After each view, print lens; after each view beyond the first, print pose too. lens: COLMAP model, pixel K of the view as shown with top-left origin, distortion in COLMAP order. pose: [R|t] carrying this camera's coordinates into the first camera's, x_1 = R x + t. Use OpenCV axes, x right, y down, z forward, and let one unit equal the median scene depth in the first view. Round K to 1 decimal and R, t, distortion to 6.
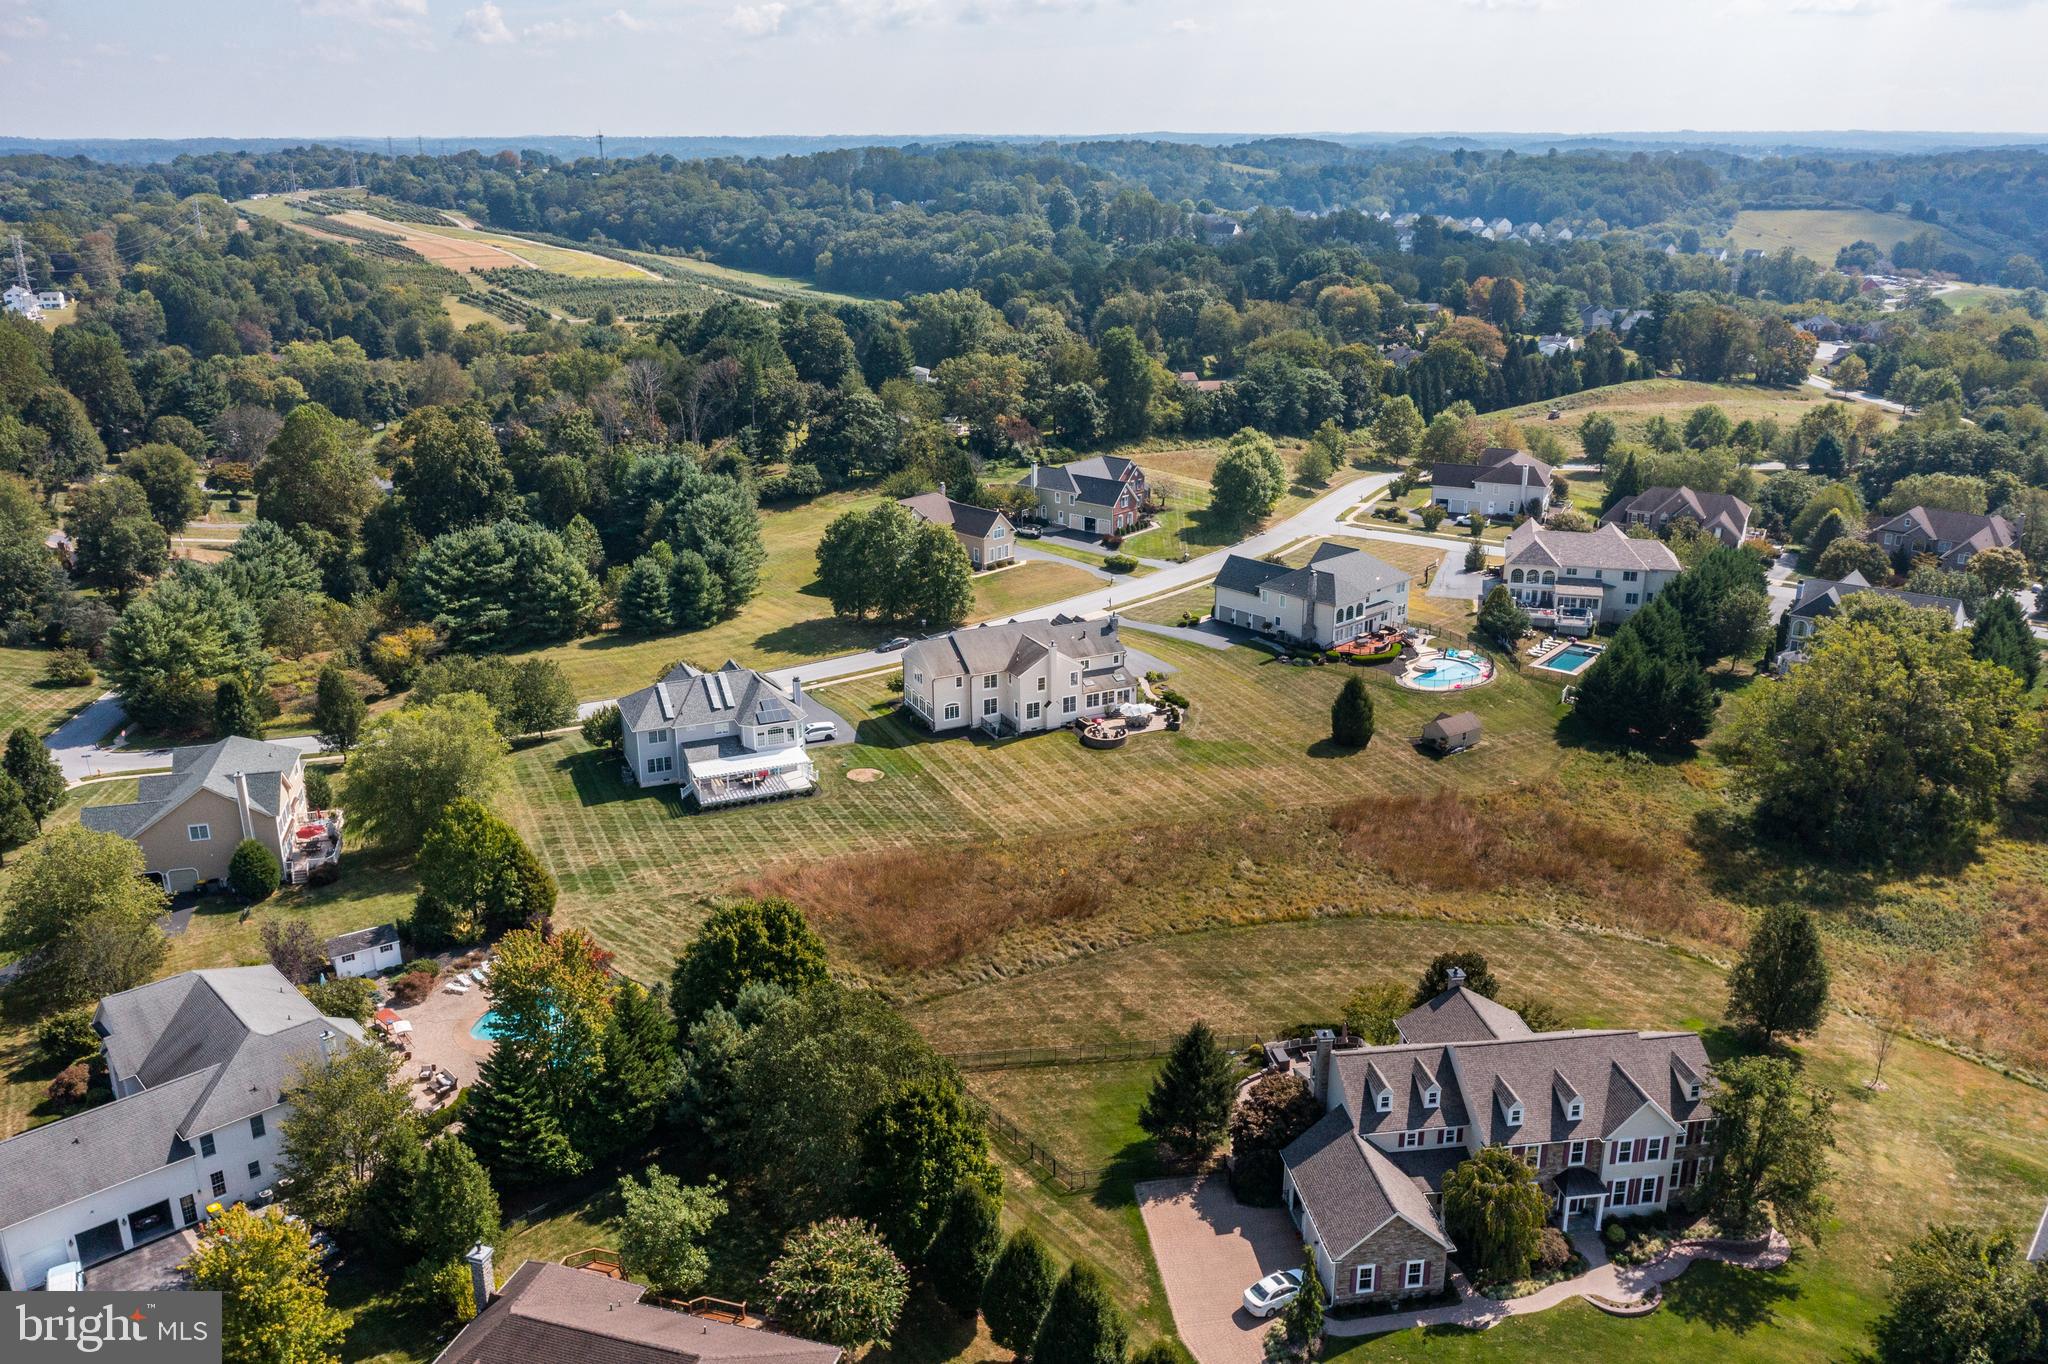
lens RADIAL K [[1618.2, 0, 1024.0], [0, 1618.2, 682.0], [0, 0, 1]] dist [-0.018266, 0.012691]
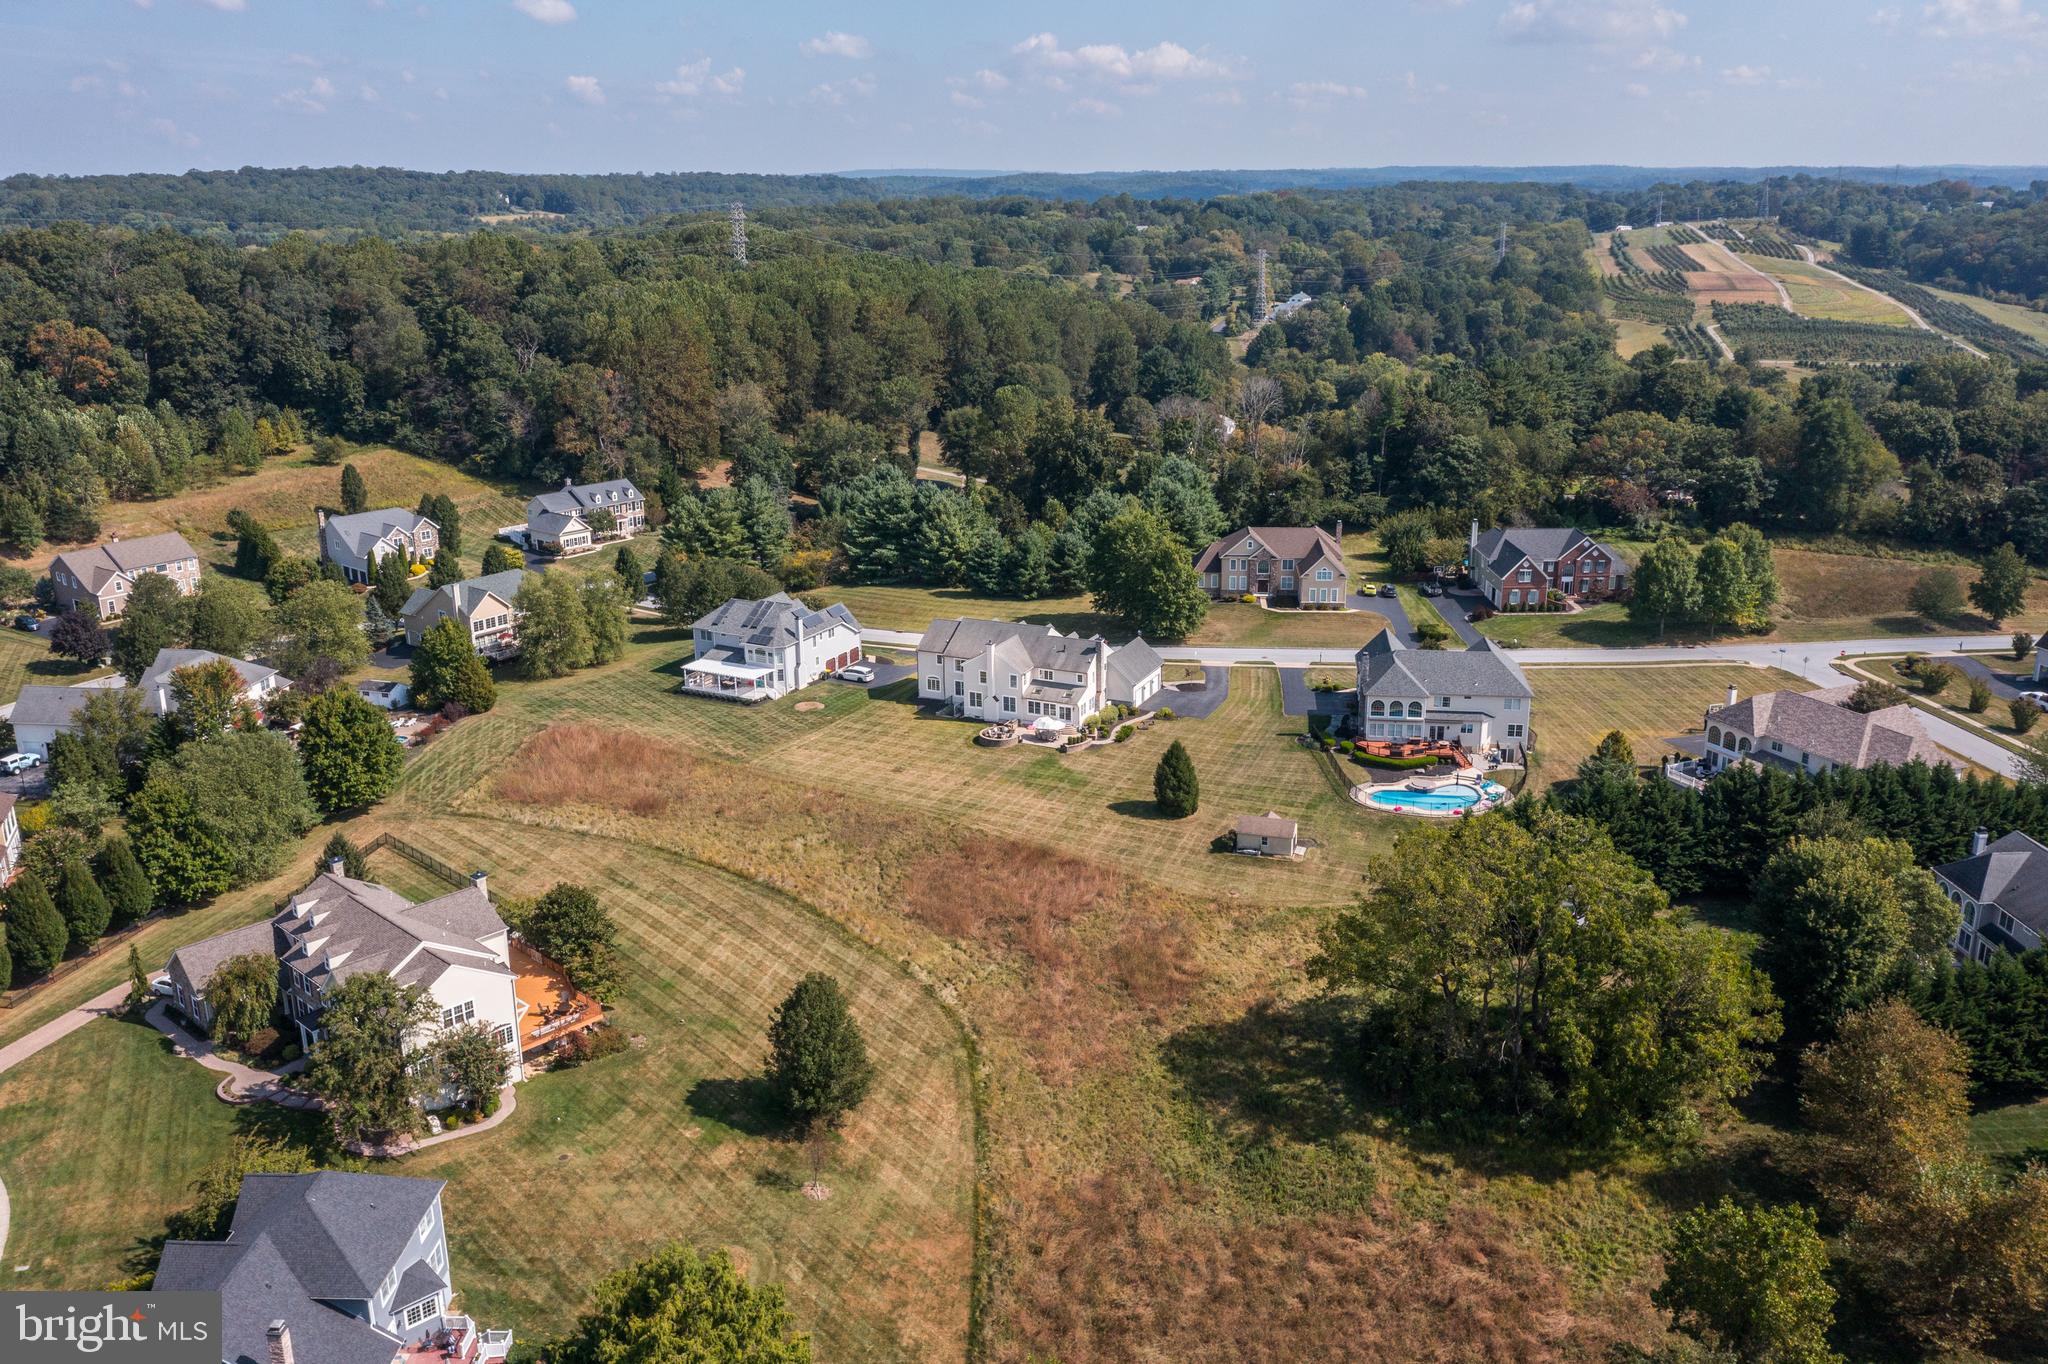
lens RADIAL K [[1641.1, 0, 1024.0], [0, 1641.1, 682.0], [0, 0, 1]] dist [-0.006900, 0.000024]
pose [[0.633870, 0.226602, -0.739500, 0.675590], [-0.242169, 0.966191, 0.088488, -0.079943], [0.734550, 0.122994, 0.667315, 0.228060]]
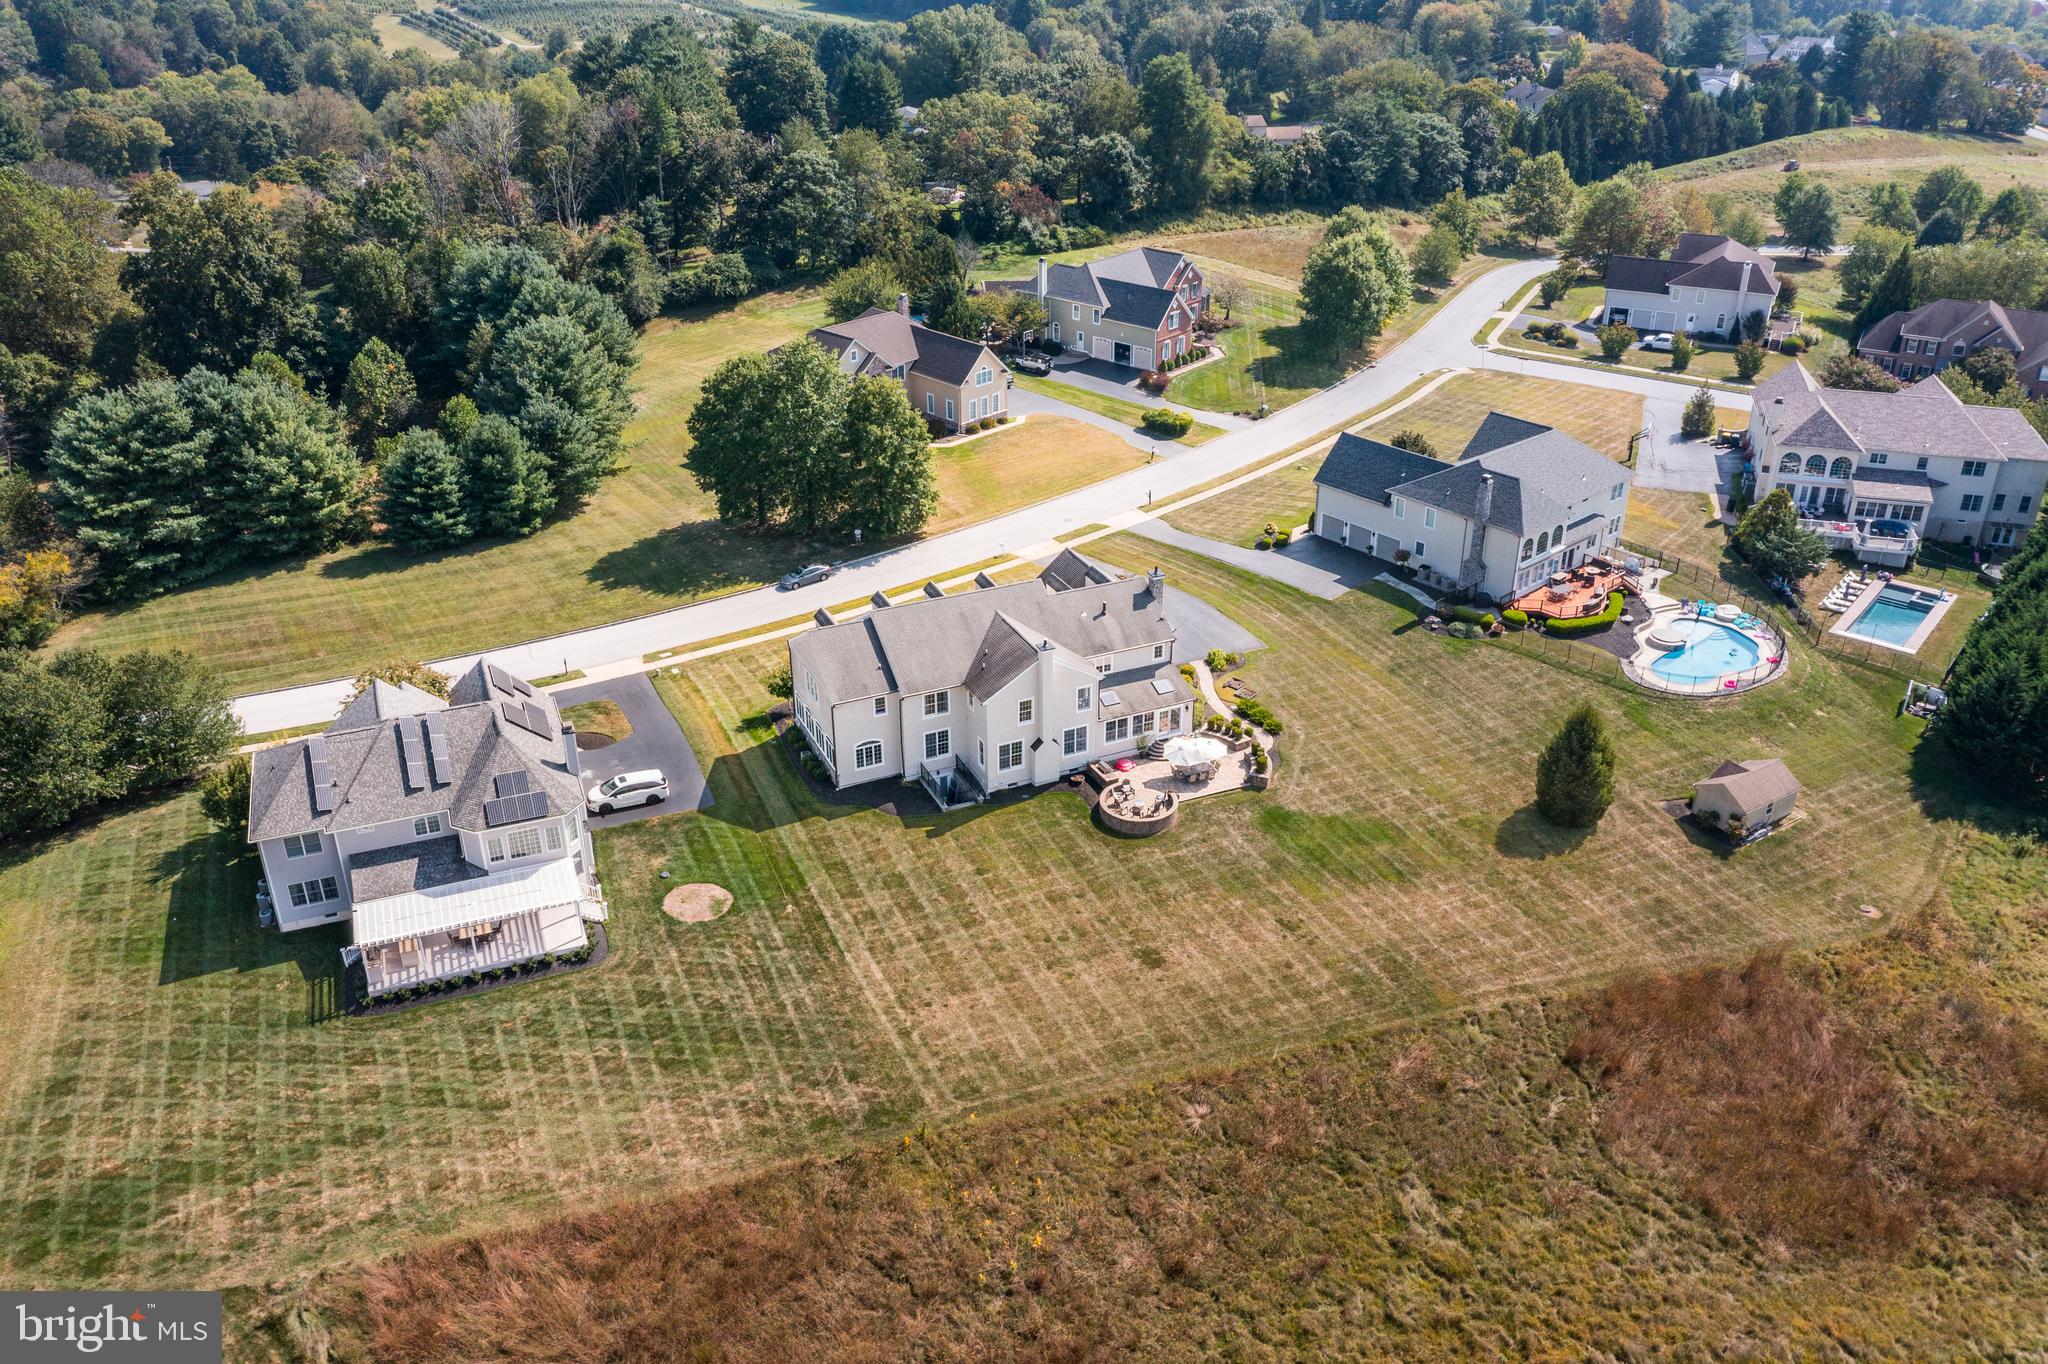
lens RADIAL K [[1618.2, 0, 1024.0], [0, 1618.2, 682.0], [0, 0, 1]] dist [-0.018266, 0.012691]
pose [[0.999728, 0.010583, -0.020764, 0.017541], [-0.007280, 0.988180, 0.153123, -0.076283], [0.022139, -0.152930, 0.987989, 0.354503]]
